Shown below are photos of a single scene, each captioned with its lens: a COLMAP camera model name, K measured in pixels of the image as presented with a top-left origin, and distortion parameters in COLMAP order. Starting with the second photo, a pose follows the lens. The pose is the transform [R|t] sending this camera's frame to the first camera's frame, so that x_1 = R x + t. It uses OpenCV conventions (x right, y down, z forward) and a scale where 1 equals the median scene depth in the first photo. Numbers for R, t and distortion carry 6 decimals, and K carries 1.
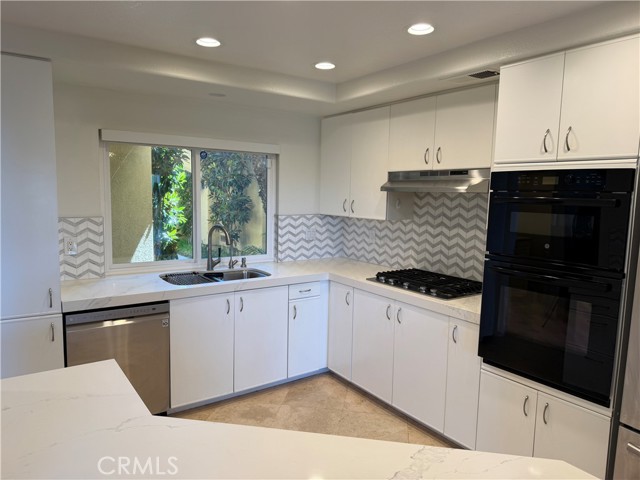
lens RADIAL K [[448.6, 0, 320.6], [0, 448.6, 242.4], [0, 0, 1]] dist [0.064328, -0.080869]
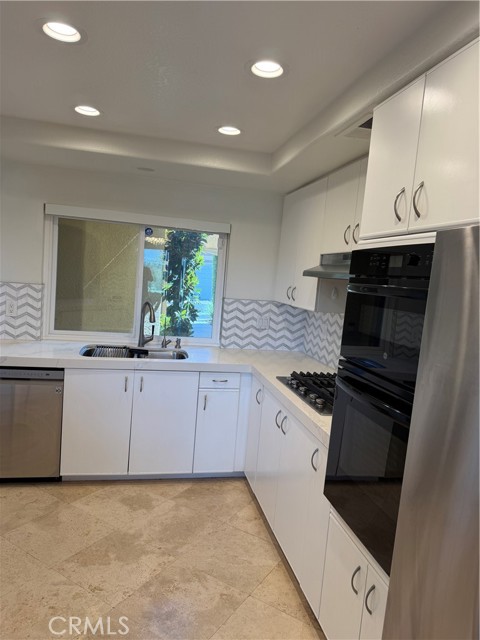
lens RADIAL K [[448.6, 0, 240.0], [0, 448.6, 320.0], [0, 0, 1]] dist [0.064328, -0.080869]
pose [[0.919387, 0.093640, -0.382046, 0.335104], [-0.106221, 0.994271, -0.011922, -0.008488], [0.378741, 0.051542, 0.924066, 0.167033]]
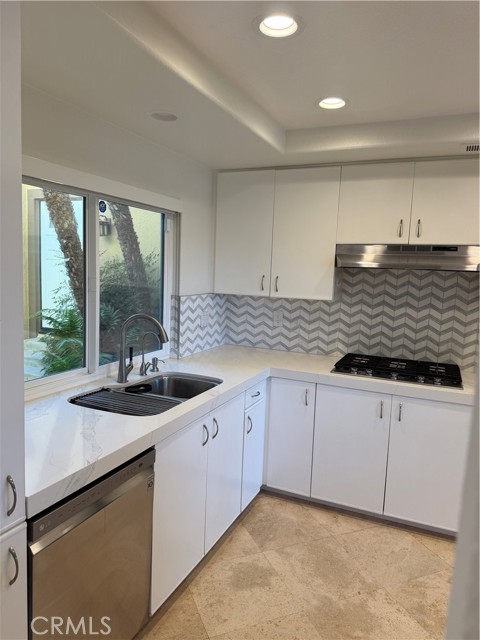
lens RADIAL K [[452.8, 0, 240.0], [0, 452.8, 320.0], [0, 0, 1]] dist [0.005956, -0.002741]
pose [[0.857327, -0.048446, 0.512488, -0.443850], [0.039483, 0.998817, 0.028369, -0.043124], [-0.513256, -0.004087, 0.858226, 0.345815]]
